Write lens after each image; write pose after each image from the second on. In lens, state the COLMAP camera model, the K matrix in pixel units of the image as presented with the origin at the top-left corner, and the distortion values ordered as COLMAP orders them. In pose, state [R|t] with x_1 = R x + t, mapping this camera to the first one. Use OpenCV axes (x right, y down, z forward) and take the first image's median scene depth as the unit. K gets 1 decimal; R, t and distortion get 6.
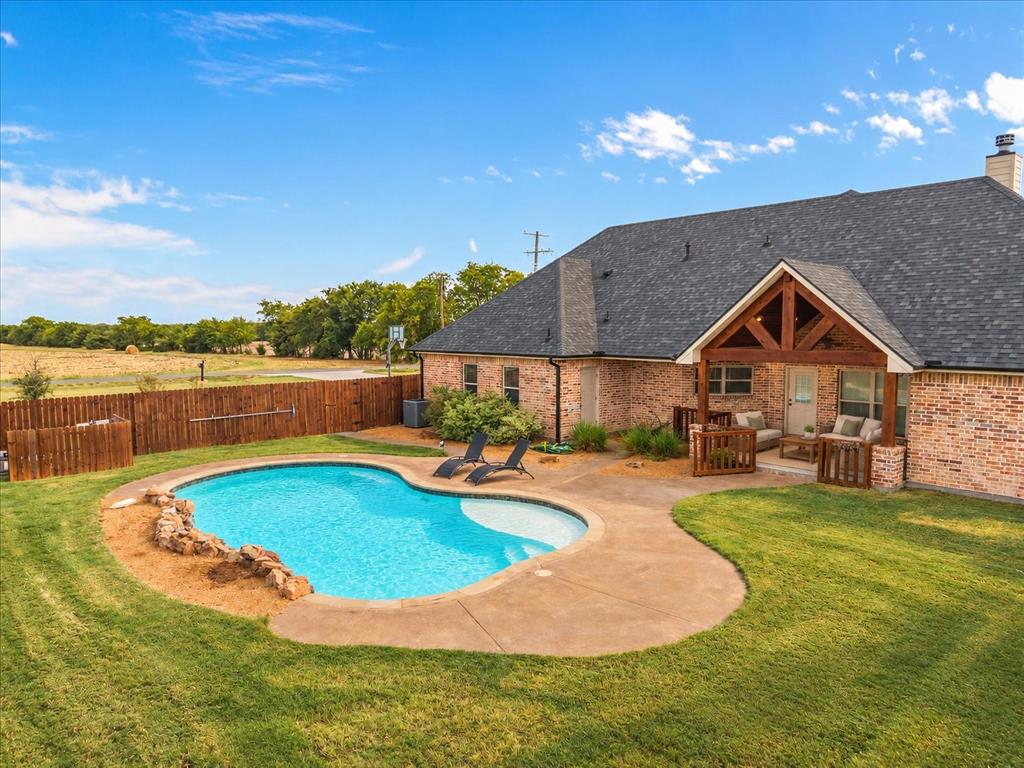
lens RADIAL K [[660.8, 0, 509.7], [0, 660.8, 362.7], [0, 0, 1]] dist [0.033020, -0.001904]
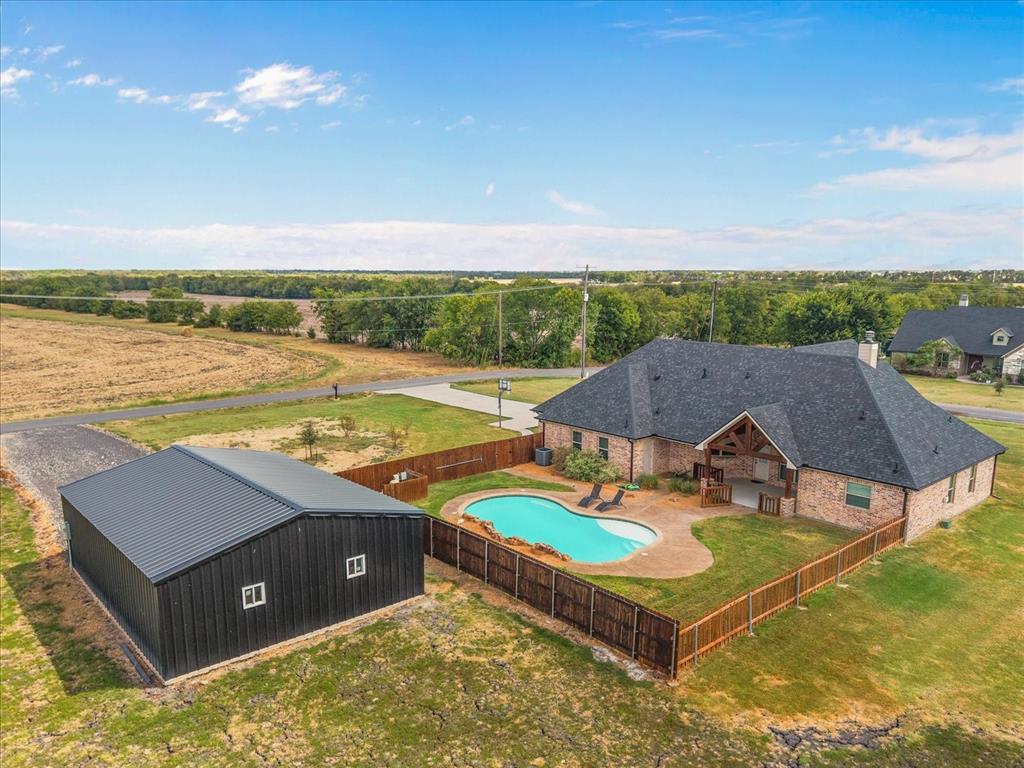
lens RADIAL K [[750.4, 0, 512.0], [0, 750.4, 384.0], [0, 0, 1]] dist [0.058990, -0.000843]
pose [[0.999967, 0.008137, -0.000119, -0.302614], [-0.008074, 0.993876, 0.110210, -0.440808], [0.001015, -0.110206, 0.993908, -1.239556]]
